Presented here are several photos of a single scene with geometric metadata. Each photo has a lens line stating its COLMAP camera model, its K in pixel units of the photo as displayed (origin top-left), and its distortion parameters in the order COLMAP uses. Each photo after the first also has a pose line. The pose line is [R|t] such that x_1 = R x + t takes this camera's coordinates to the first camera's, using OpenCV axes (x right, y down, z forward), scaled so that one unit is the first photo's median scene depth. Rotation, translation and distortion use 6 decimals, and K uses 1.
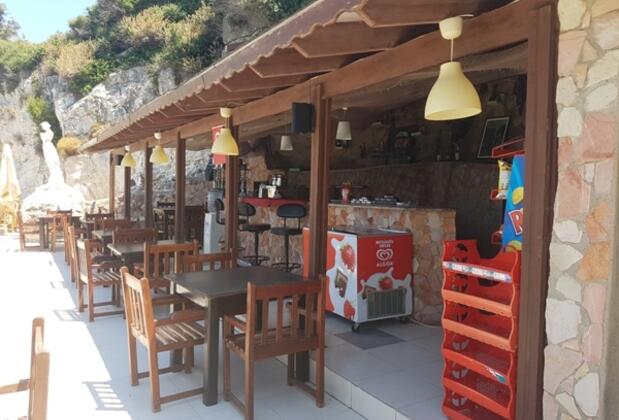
lens RADIAL K [[486.1, 0, 309.5], [0, 486.1, 210.0], [0, 0, 1]] dist [-0.000727, -0.041116]
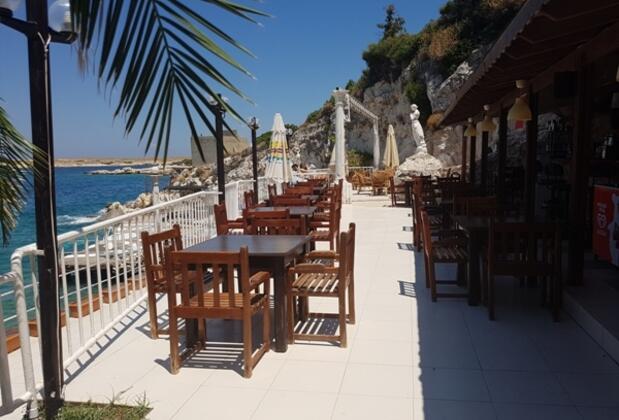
lens RADIAL K [[470.4, 0, 309.5], [0, 470.4, 210.0], [0, 0, 1]] dist [0.229748, -0.454388]
pose [[0.729752, 0.036968, -0.682712, 0.078509], [0.007071, 0.998076, 0.061603, 0.007910], [0.683675, -0.049782, 0.728086, -0.063559]]
